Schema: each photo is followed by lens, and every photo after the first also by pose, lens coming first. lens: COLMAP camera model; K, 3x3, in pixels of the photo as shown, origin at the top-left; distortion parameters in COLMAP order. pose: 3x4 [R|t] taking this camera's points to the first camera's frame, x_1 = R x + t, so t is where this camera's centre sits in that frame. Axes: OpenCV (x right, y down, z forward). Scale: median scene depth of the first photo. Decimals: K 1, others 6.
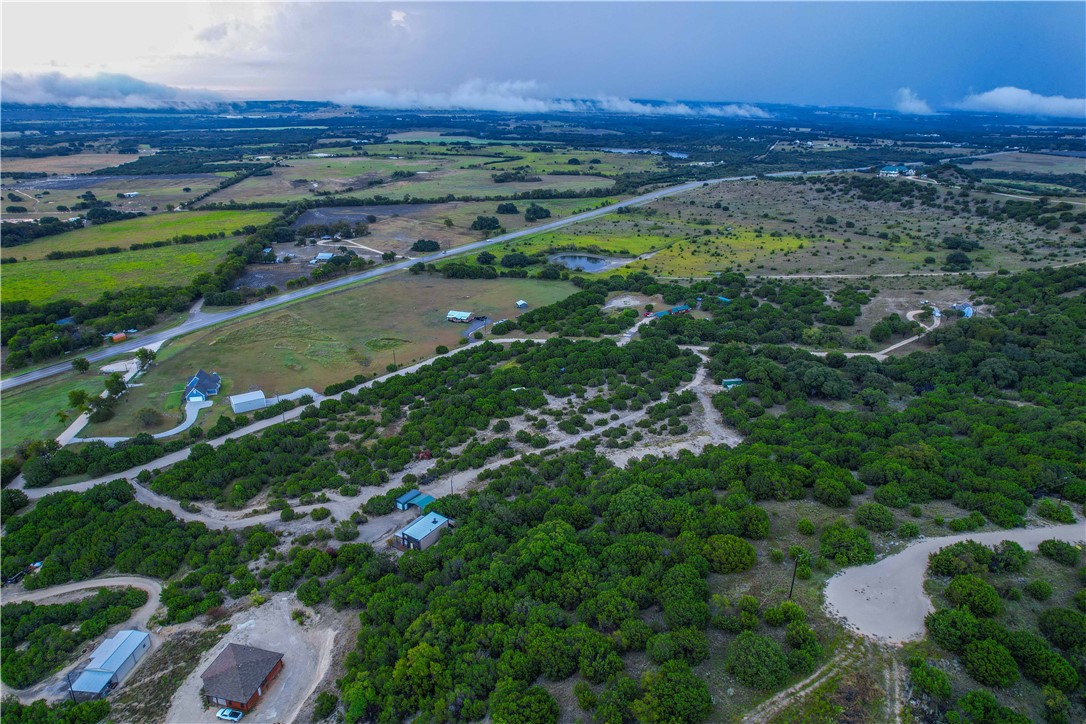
lens RADIAL K [[693.6, 0, 543.0], [0, 693.6, 362.0], [0, 0, 1]] dist [-0.084193, 0.073478]
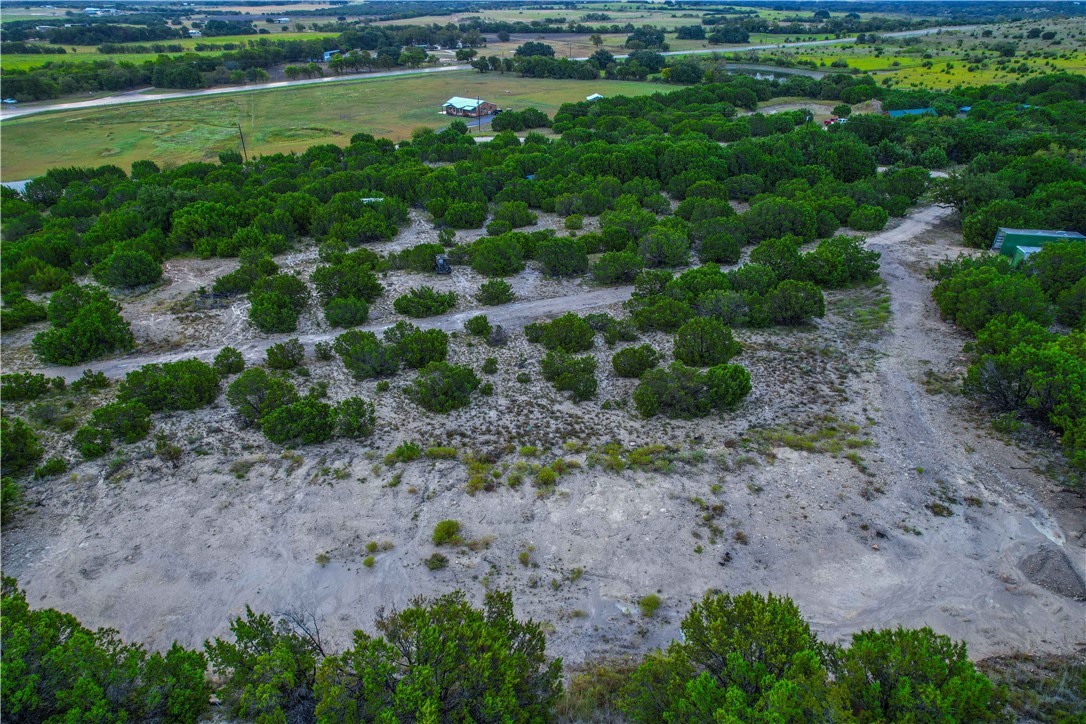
lens RADIAL K [[693.6, 0, 543.0], [0, 693.6, 362.0], [0, 0, 1]] dist [-0.084193, 0.073478]
pose [[0.941922, 0.155461, -0.297684, 0.190629], [-0.113743, 0.981694, 0.152773, 0.060506], [0.315985, -0.110041, 0.942361, 0.731197]]
